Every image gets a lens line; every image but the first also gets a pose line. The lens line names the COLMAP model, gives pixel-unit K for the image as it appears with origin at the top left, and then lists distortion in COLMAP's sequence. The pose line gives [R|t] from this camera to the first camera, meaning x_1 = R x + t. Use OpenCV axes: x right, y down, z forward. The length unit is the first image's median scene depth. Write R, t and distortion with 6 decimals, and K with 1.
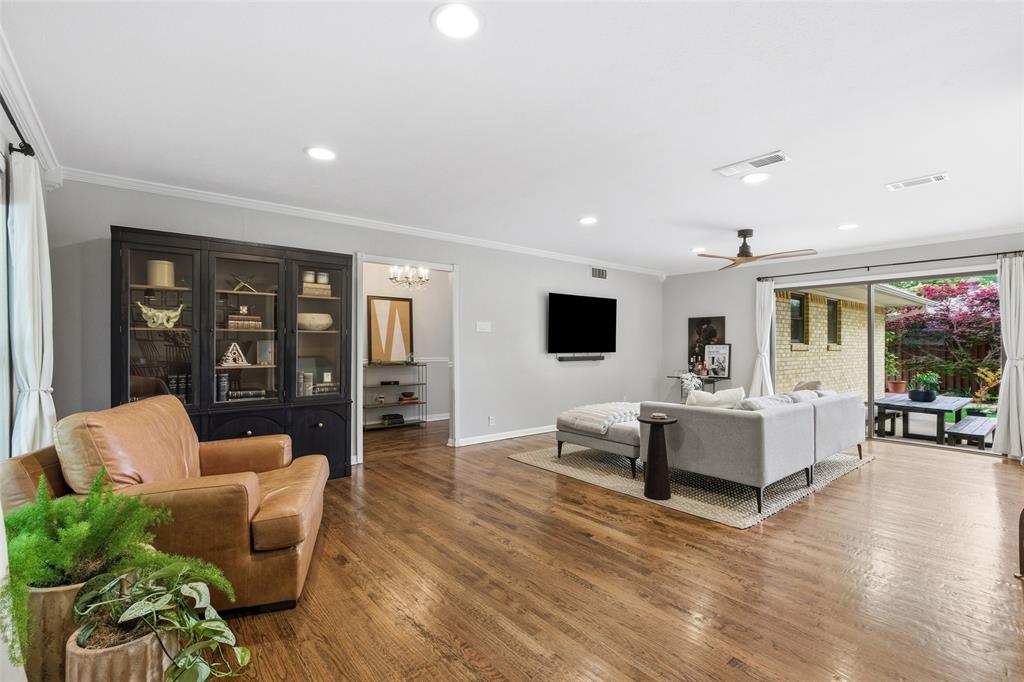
lens RADIAL K [[468.1, 0, 513.4], [0, 468.1, 340.0], [0, 0, 1]] dist [-0.000819, -0.000296]
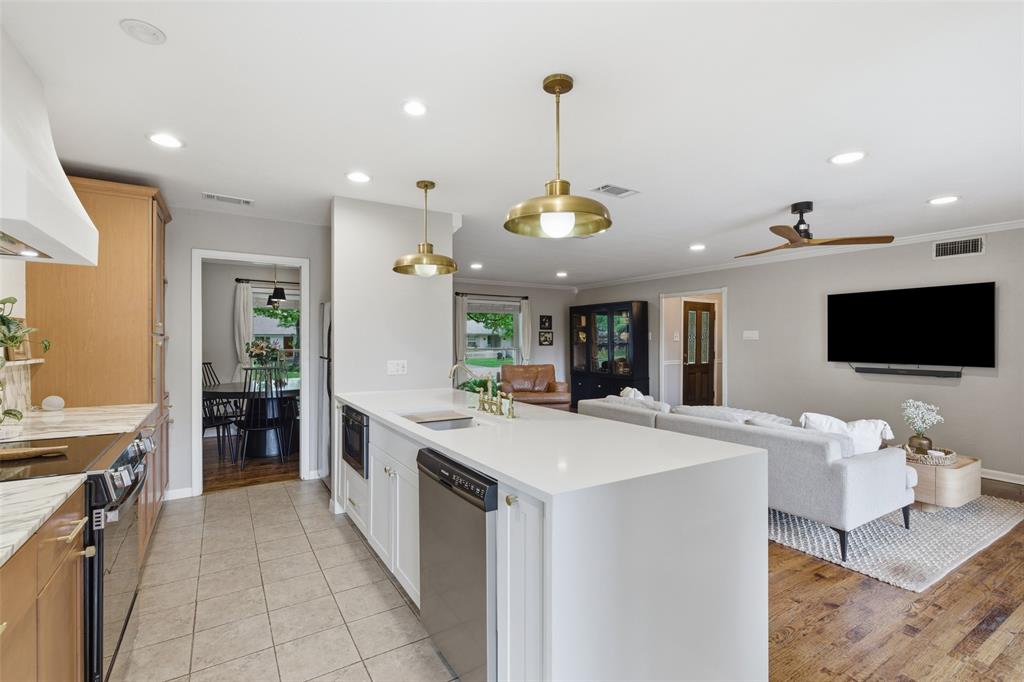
lens RADIAL K [[468.1, 0, 512.3], [0, 468.1, 341.4], [0, 0, 1]] dist [-0.000819, -0.000296]
pose [[-0.134636, -0.002591, -0.990892, 0.948156], [0.002220, 0.999993, -0.002917, -0.008803], [0.990893, -0.002592, -0.134630, 0.470010]]
